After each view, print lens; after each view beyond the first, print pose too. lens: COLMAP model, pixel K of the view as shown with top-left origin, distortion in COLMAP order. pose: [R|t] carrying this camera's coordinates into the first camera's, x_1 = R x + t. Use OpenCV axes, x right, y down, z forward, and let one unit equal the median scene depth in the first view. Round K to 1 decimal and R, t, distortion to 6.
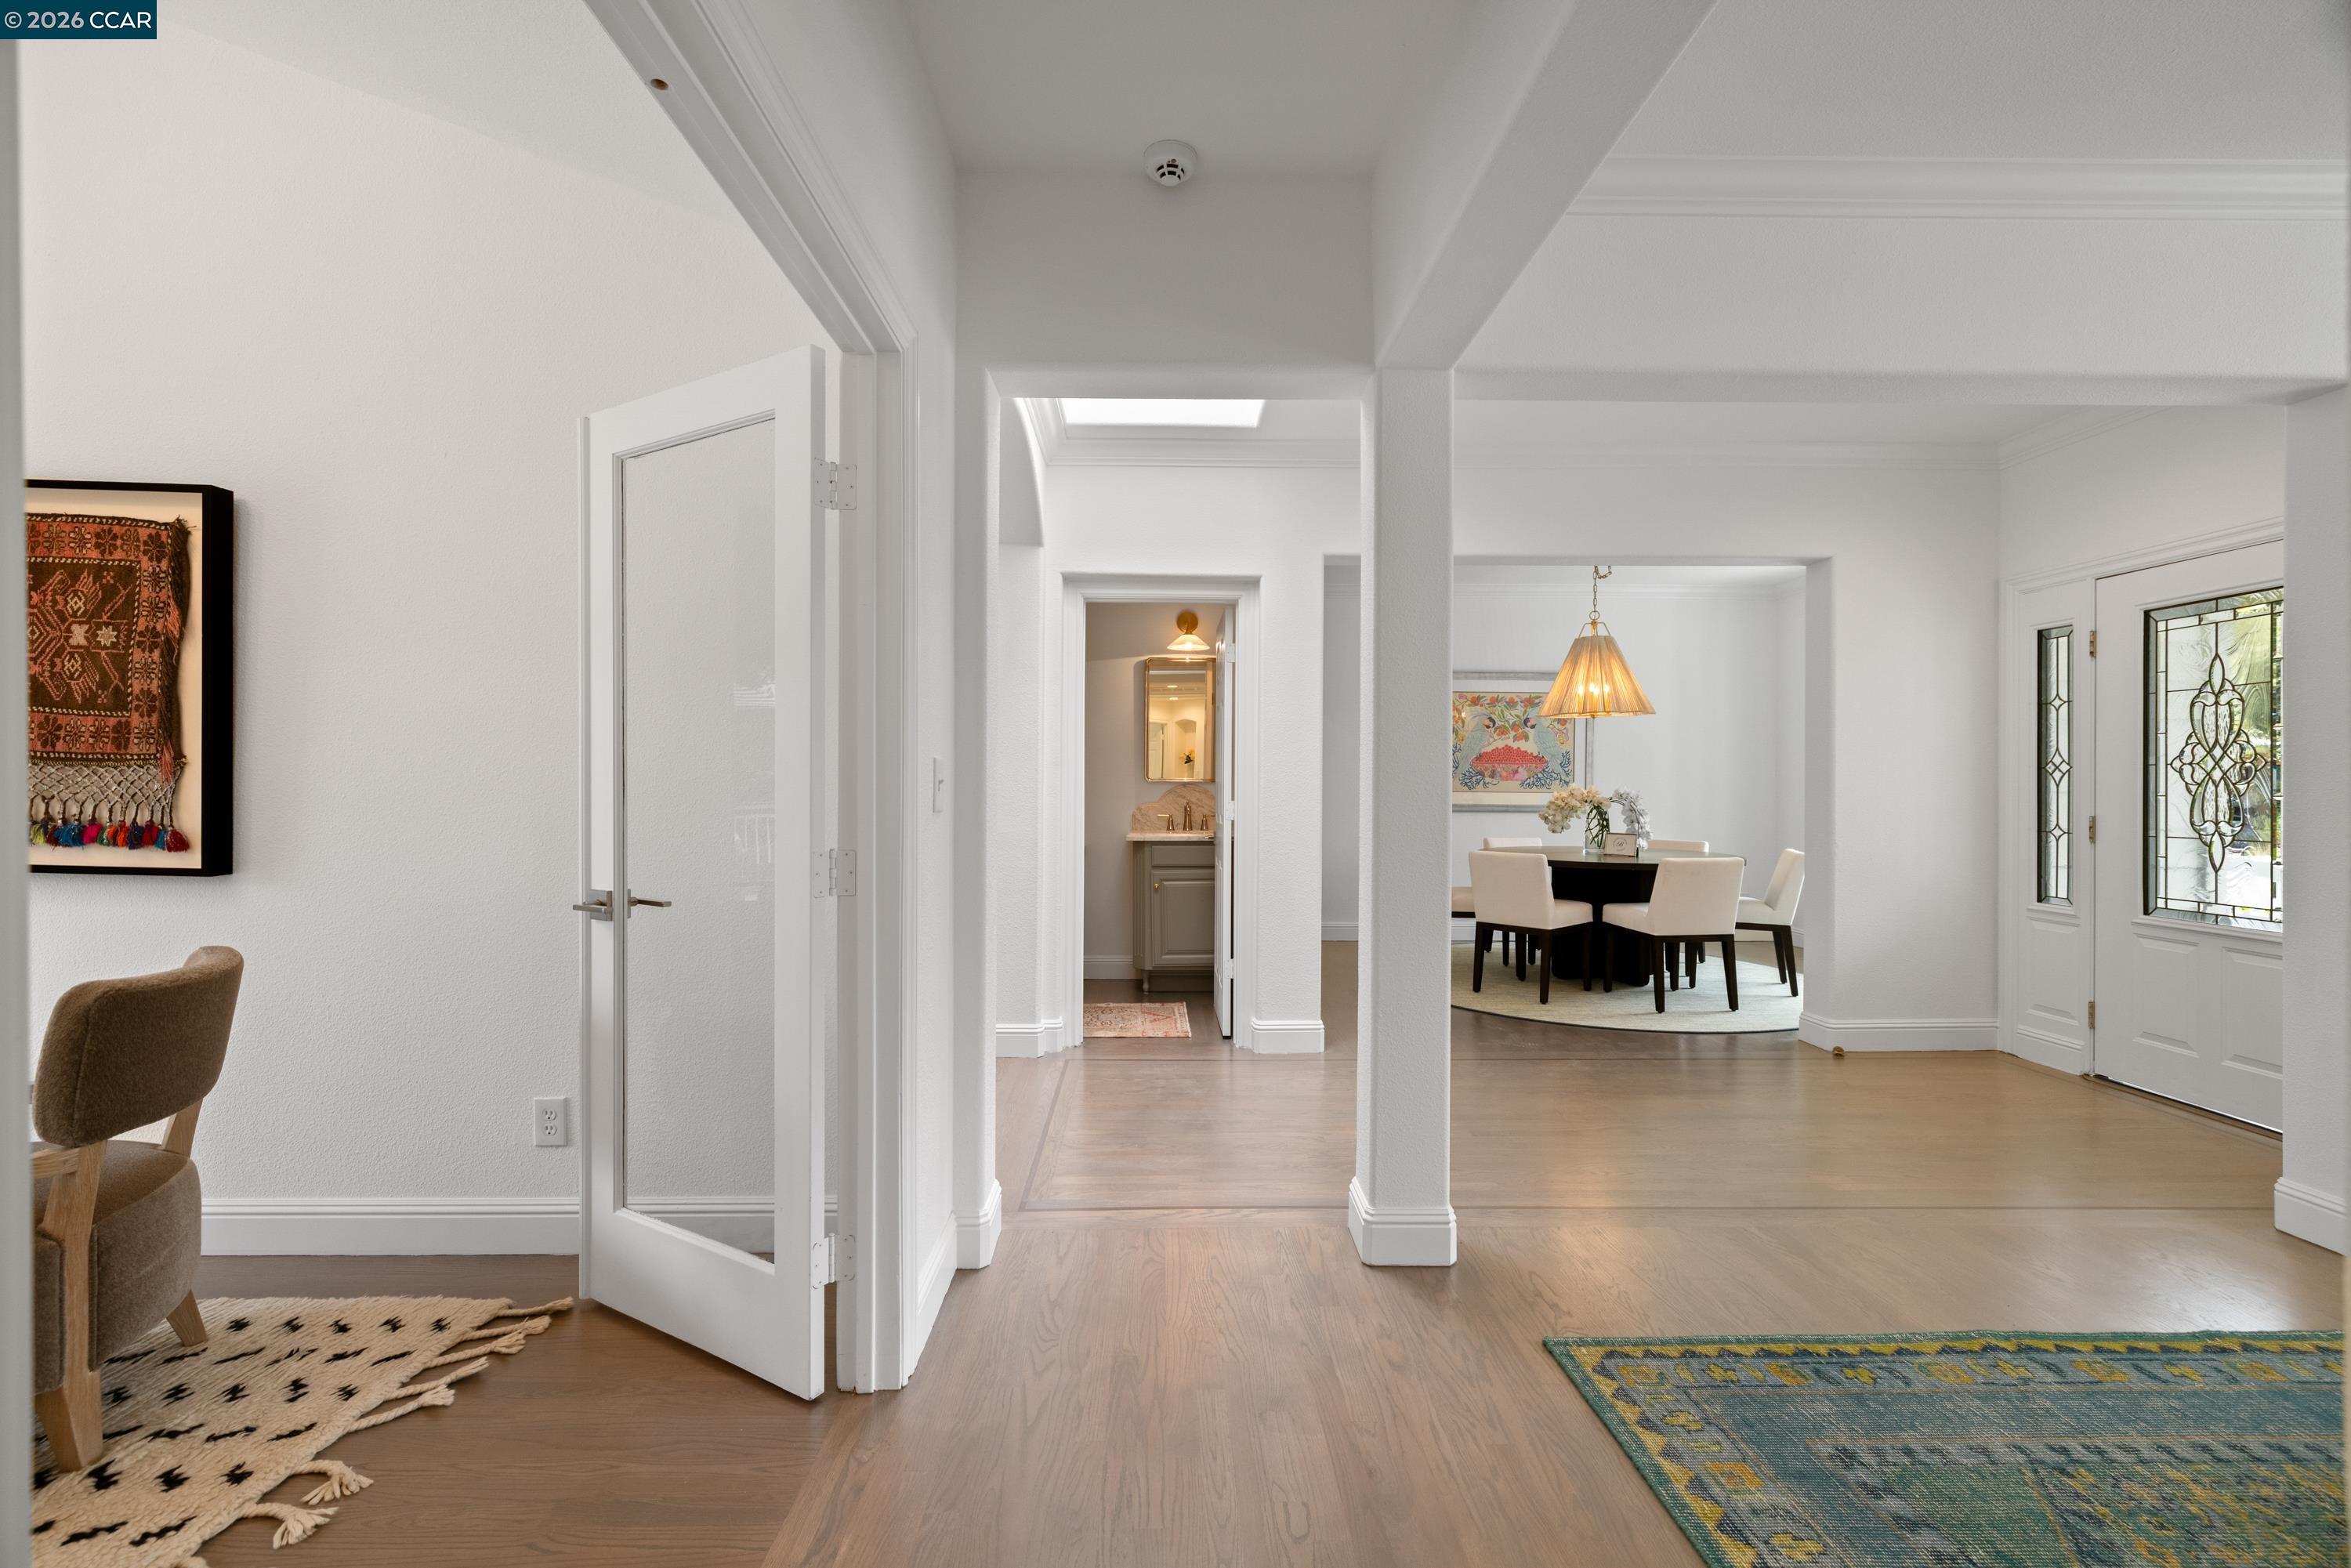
lens RADIAL K [[1008.5, 0, 1168.5], [0, 1008.5, 778.9], [0, 0, 1]] dist [0.004071, -0.000205]
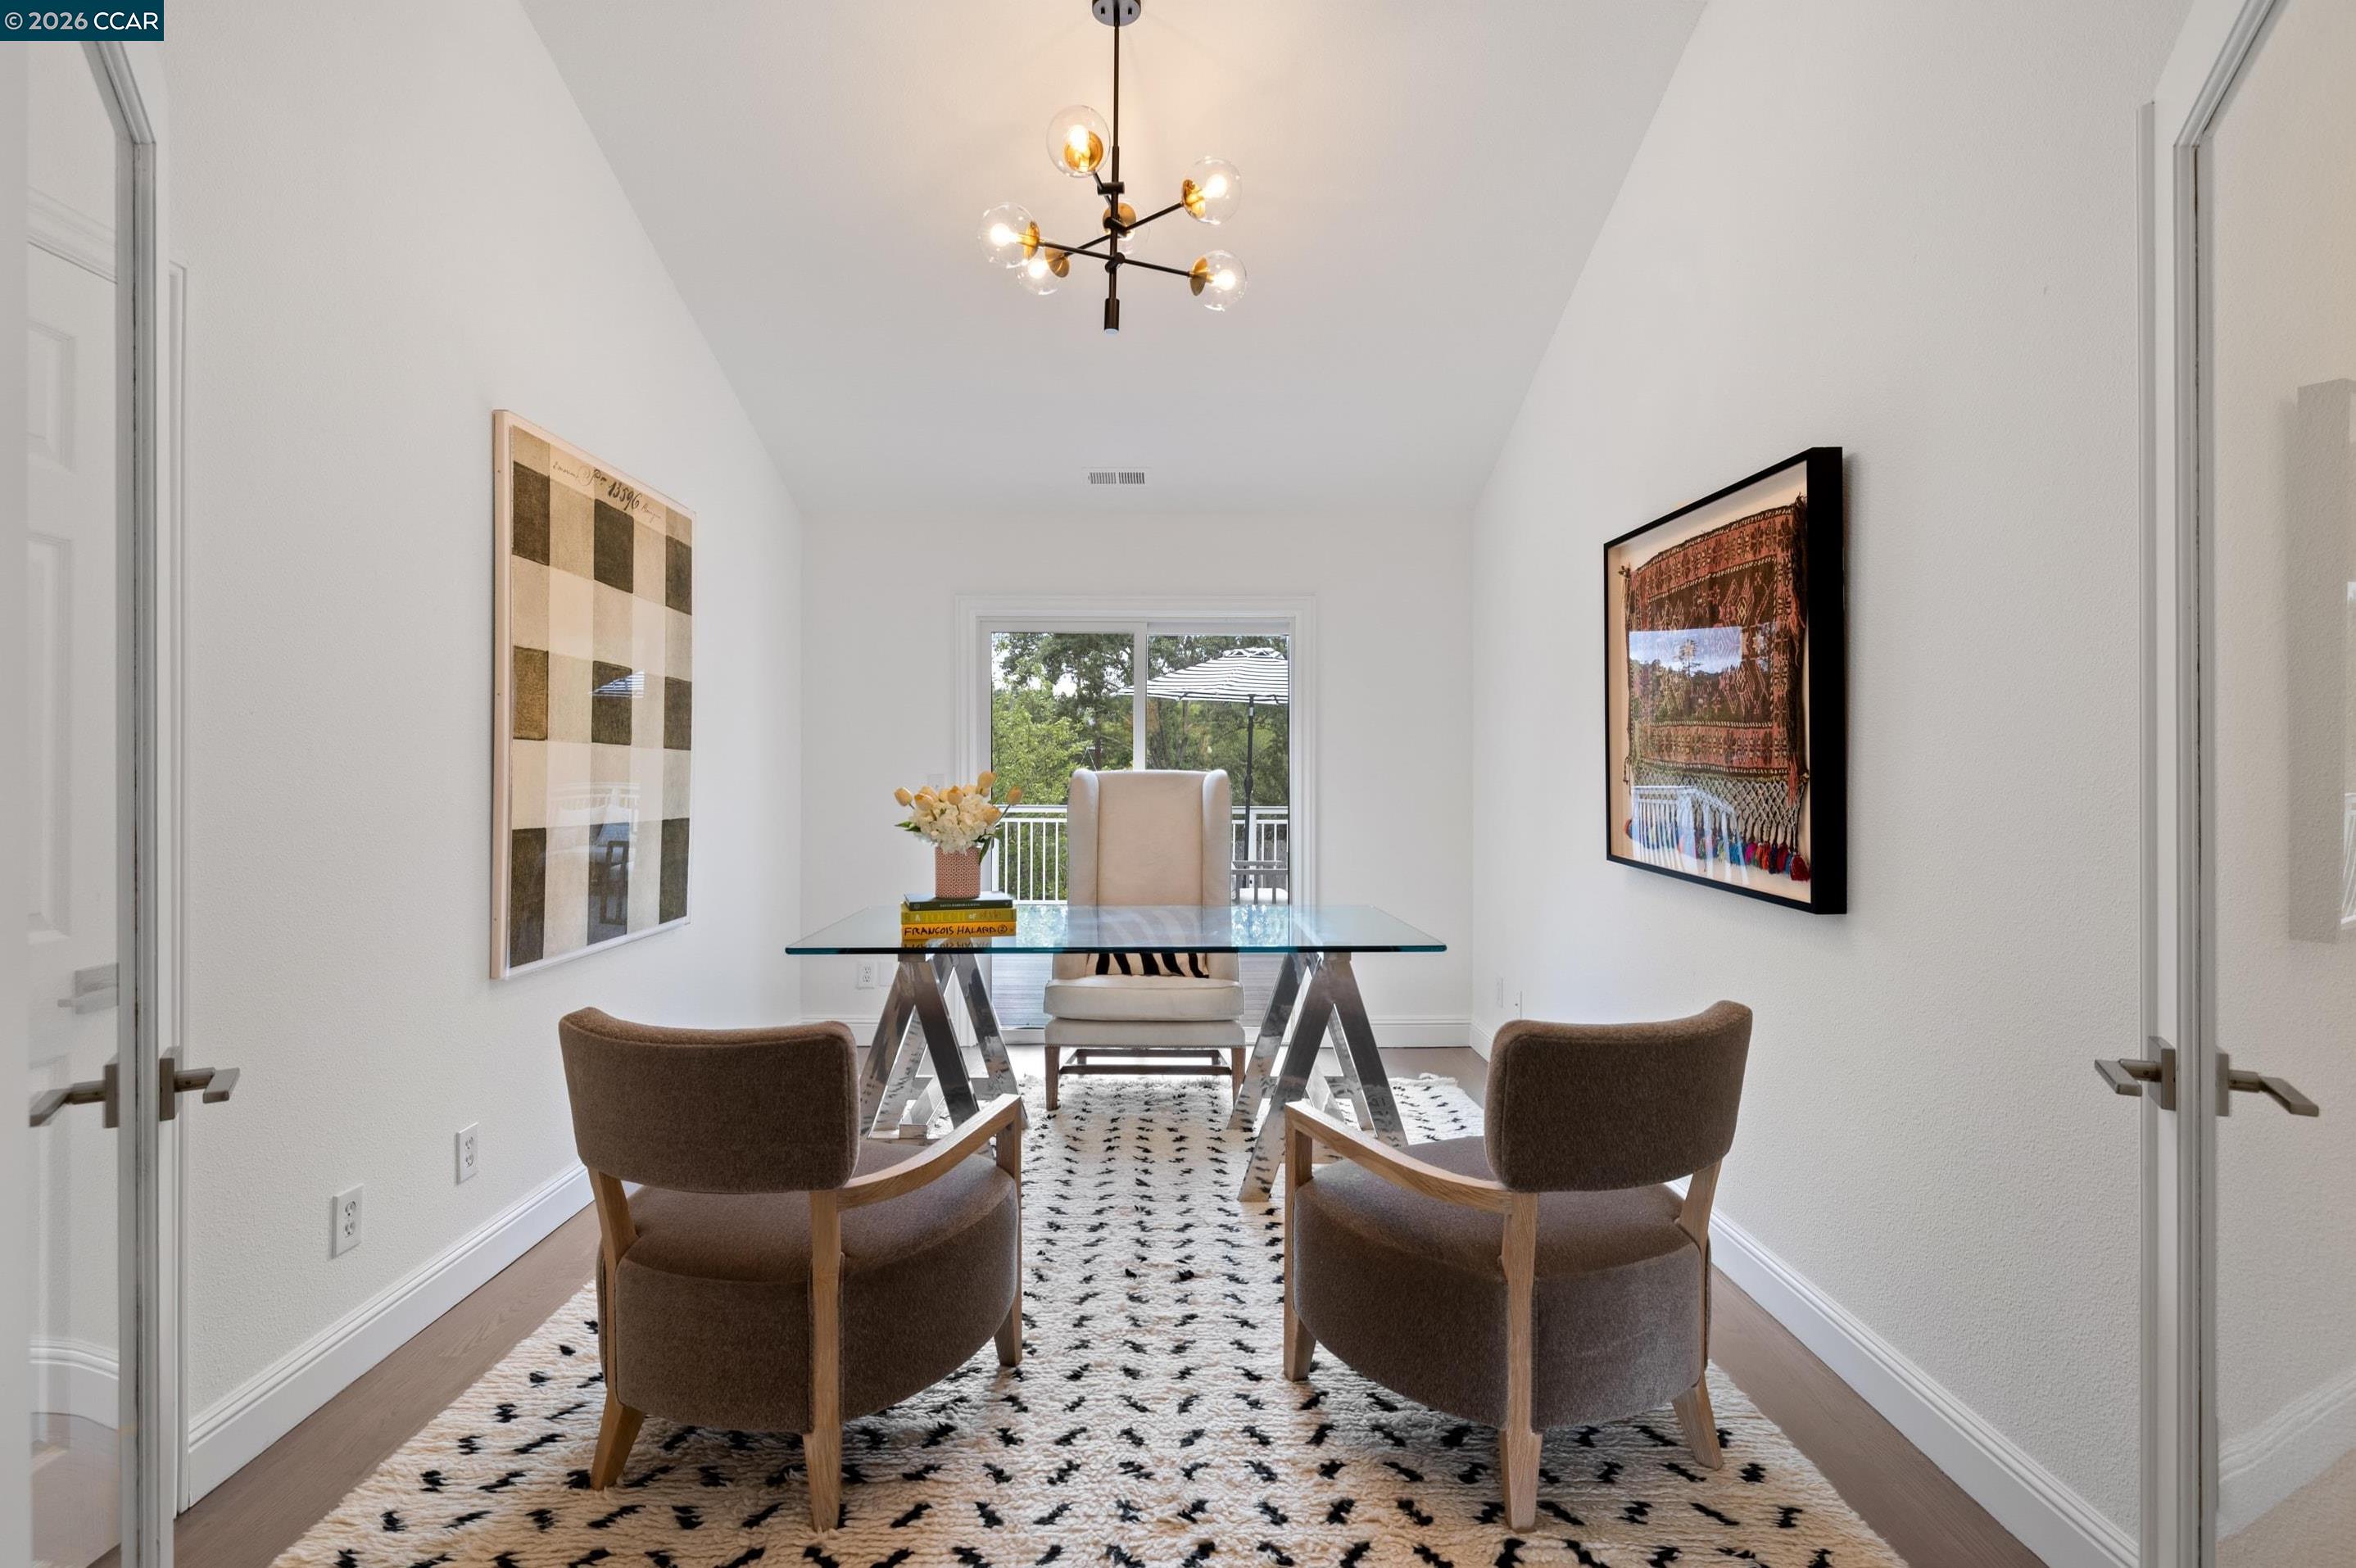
lens RADIAL K [[1131.7, 0, 1174.3], [0, 1131.7, 775.8], [0, 0, 1]] dist [0.000511, 0.000217]
pose [[-0.009249, -0.000444, -0.999957, -0.003191], [0.004355, 0.999990, -0.000484, -0.019745], [0.999948, -0.004359, -0.009247, 0.472056]]
